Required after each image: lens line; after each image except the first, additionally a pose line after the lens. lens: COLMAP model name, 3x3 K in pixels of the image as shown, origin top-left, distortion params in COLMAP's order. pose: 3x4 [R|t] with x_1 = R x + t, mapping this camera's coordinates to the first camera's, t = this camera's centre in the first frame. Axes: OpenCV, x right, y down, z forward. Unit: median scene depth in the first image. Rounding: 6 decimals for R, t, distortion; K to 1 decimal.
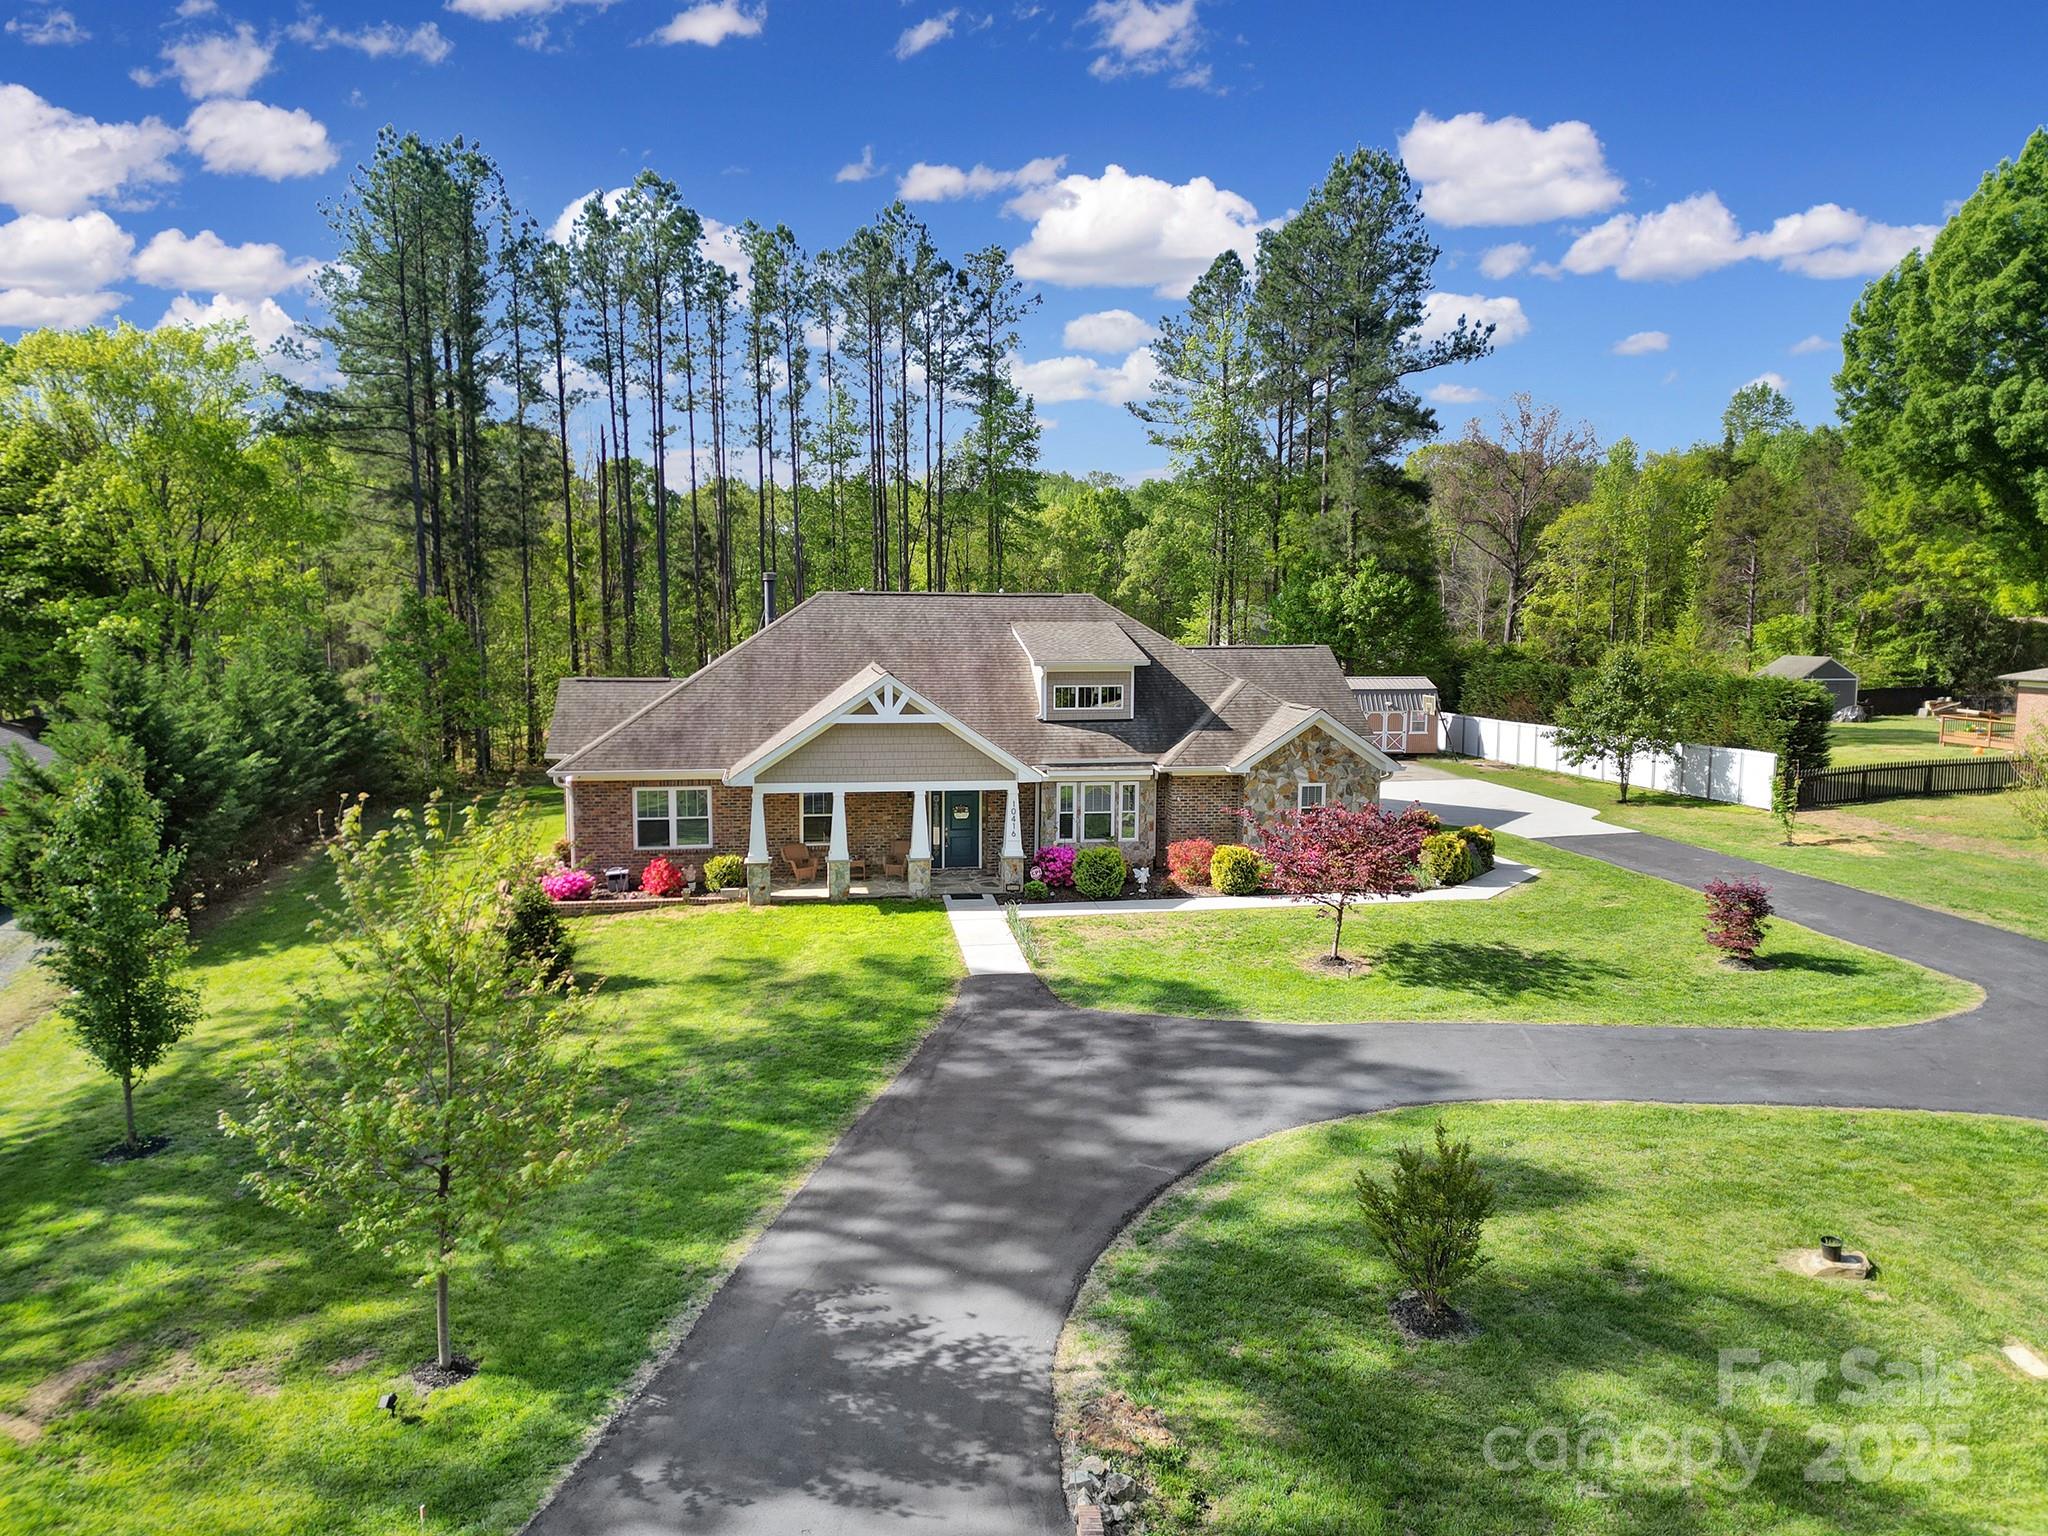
lens RADIAL K [[1414.2, 0, 1024.0], [0, 1414.2, 768.0], [0, 0, 1]] dist [0.059226, -0.065344]
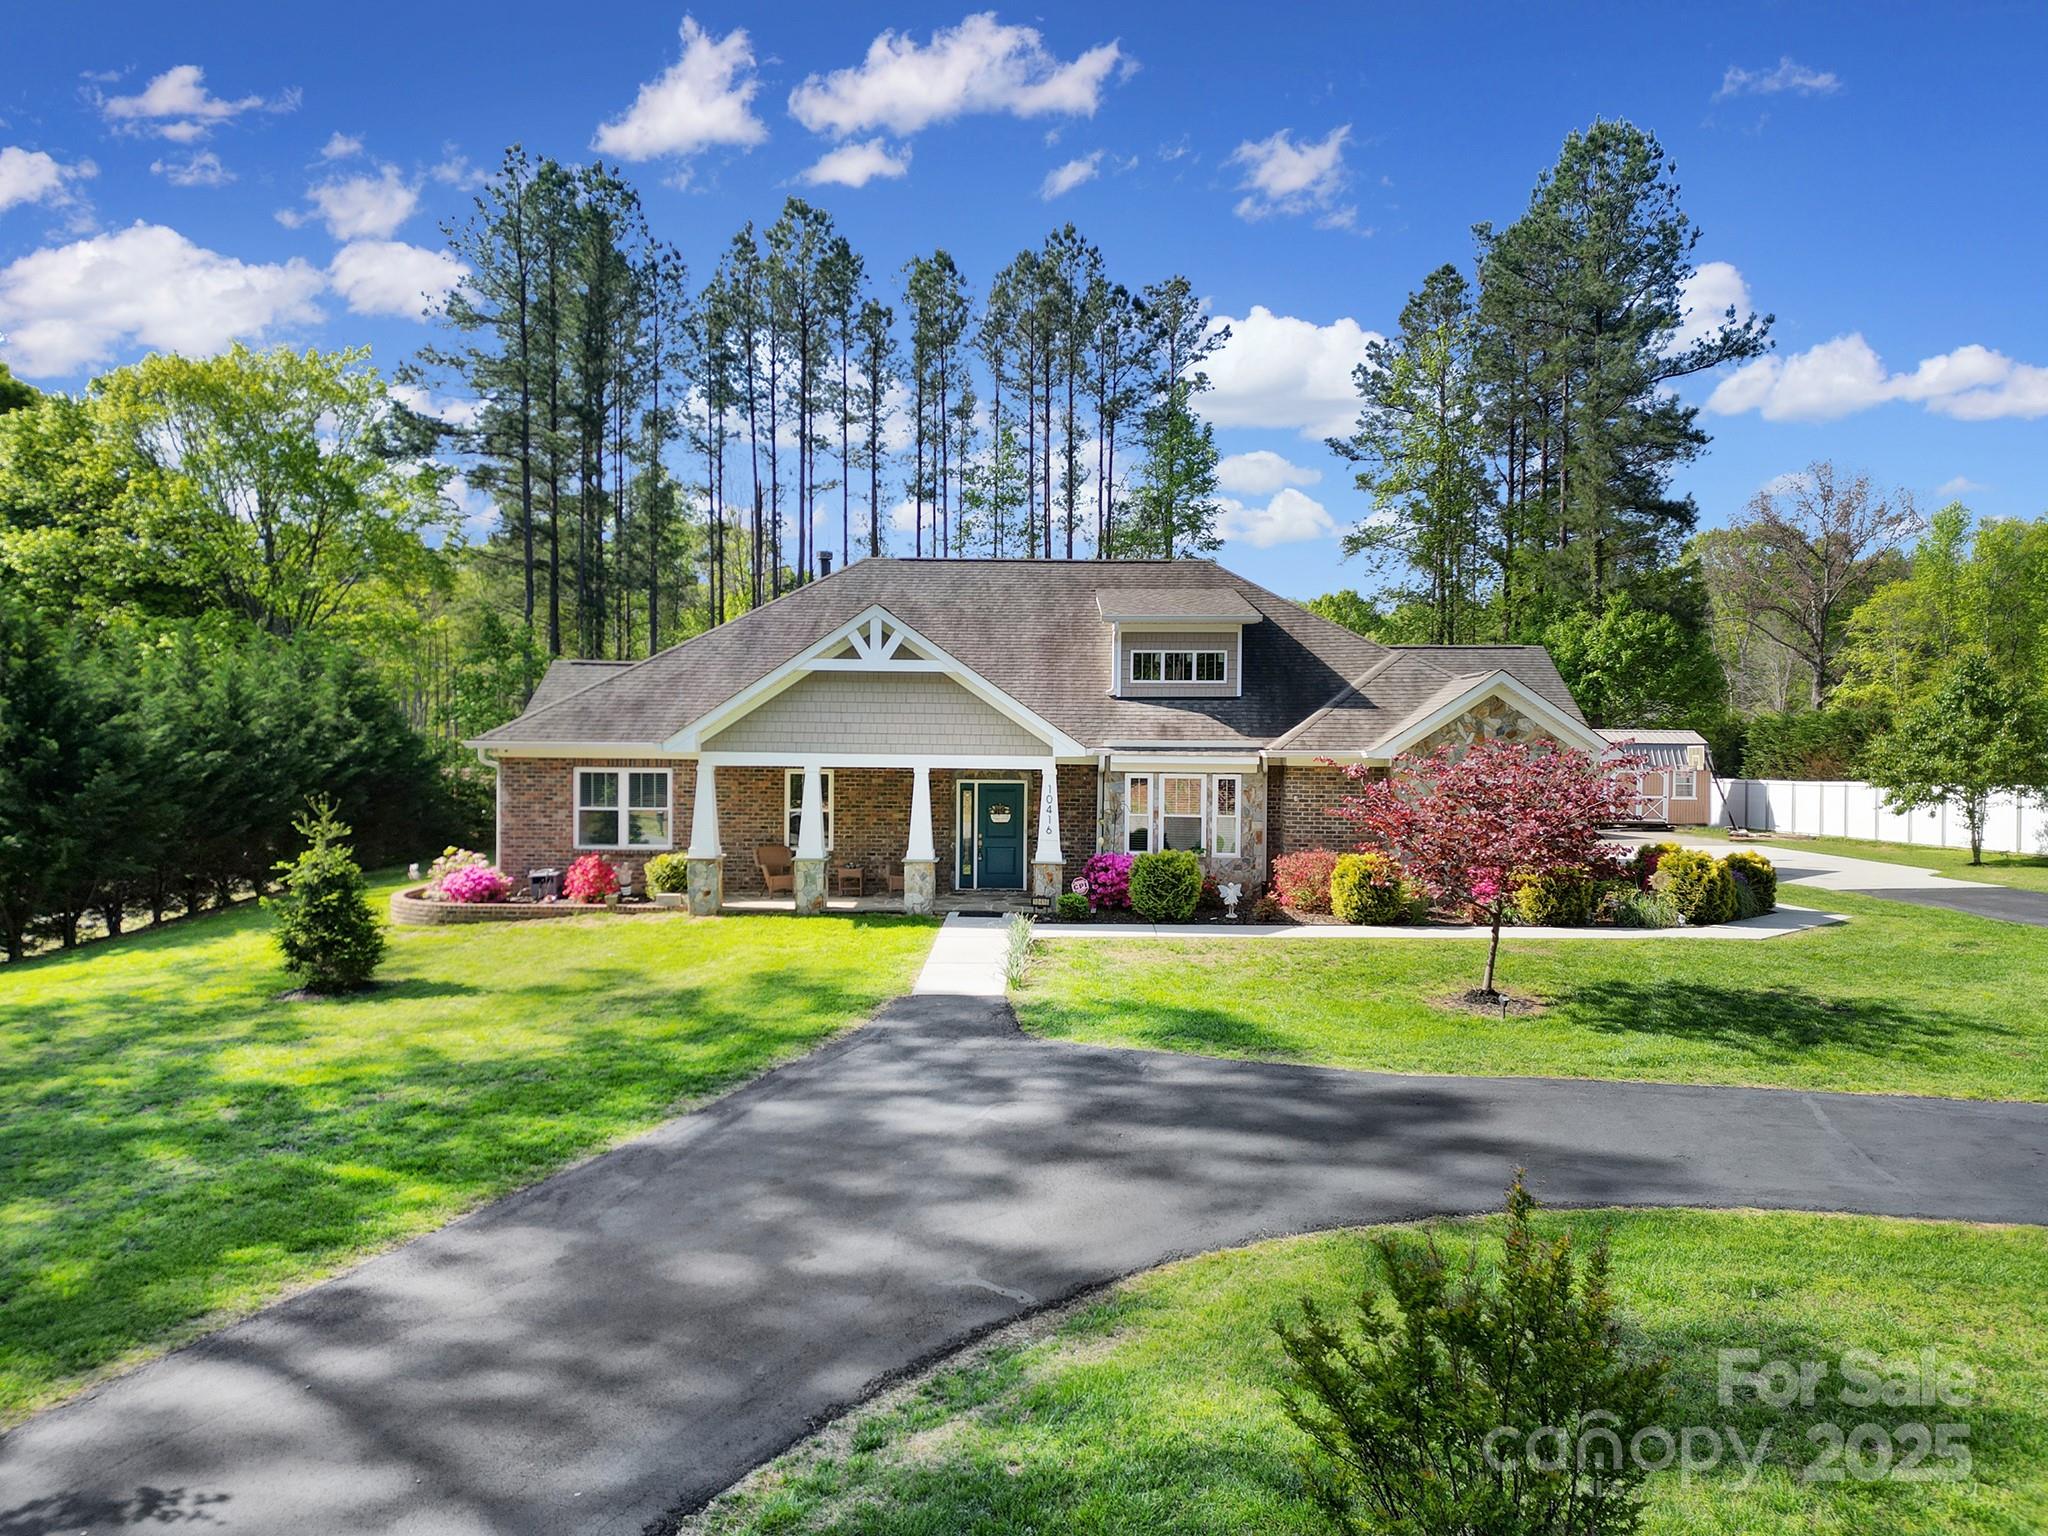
lens RADIAL K [[1414.2, 0, 1024.0], [0, 1414.2, 768.0], [0, 0, 1]] dist [0.059226, -0.065344]
pose [[0.983721, 0.007324, -0.179551, 0.106847], [-0.025203, 0.994916, -0.097504, 0.083649], [0.177924, 0.100442, 0.978905, 0.280722]]
